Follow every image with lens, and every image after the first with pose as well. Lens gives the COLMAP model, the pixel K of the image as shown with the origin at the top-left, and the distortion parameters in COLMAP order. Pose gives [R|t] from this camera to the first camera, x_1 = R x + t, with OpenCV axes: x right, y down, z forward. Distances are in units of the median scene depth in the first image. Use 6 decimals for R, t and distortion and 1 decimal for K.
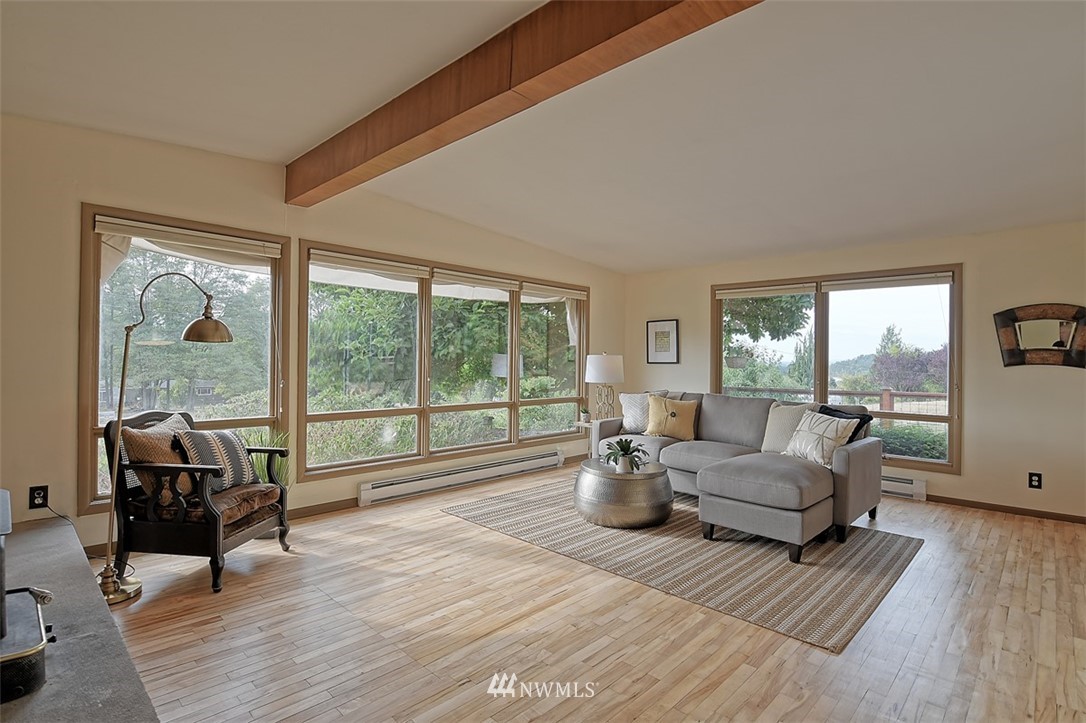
lens RADIAL K [[528.4, 0, 540.9], [0, 528.4, 361.6], [0, 0, 1]] dist [-0.016376, -0.002868]
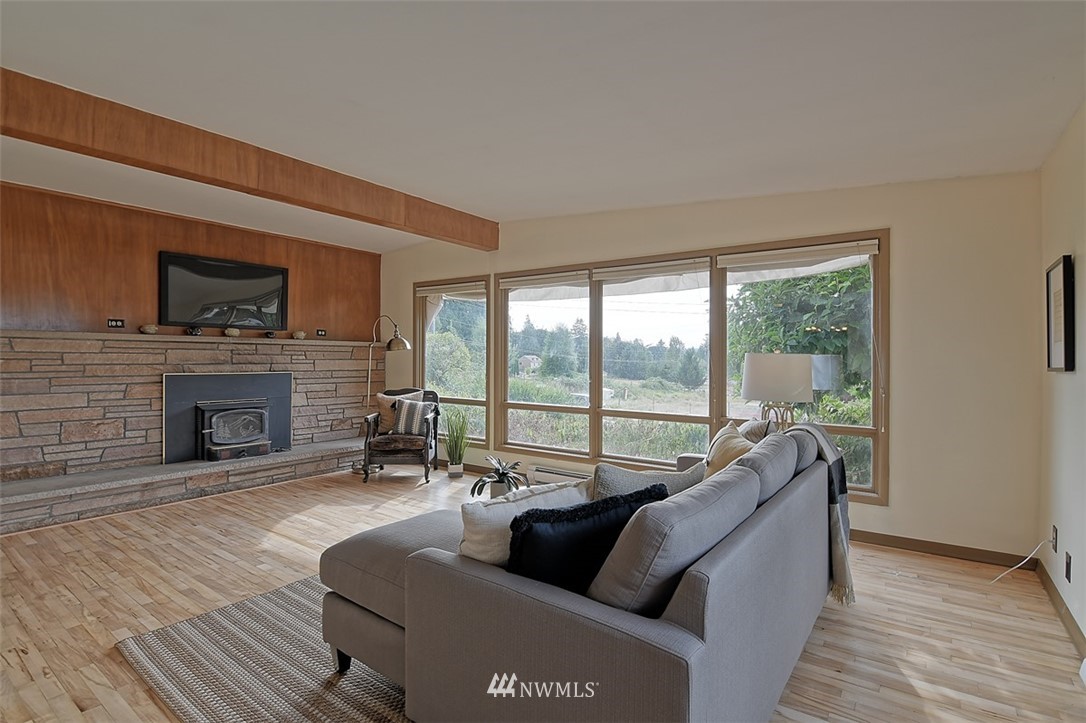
lens RADIAL K [[528.4, 0, 541.2], [0, 528.4, 355.7], [0, 0, 1]] dist [-0.016376, -0.002868]
pose [[0.143198, -0.013538, -0.989601, 1.254423], [-0.009109, 0.999846, -0.014996, 0.002931], [0.989652, 0.011162, 0.143053, 1.238717]]
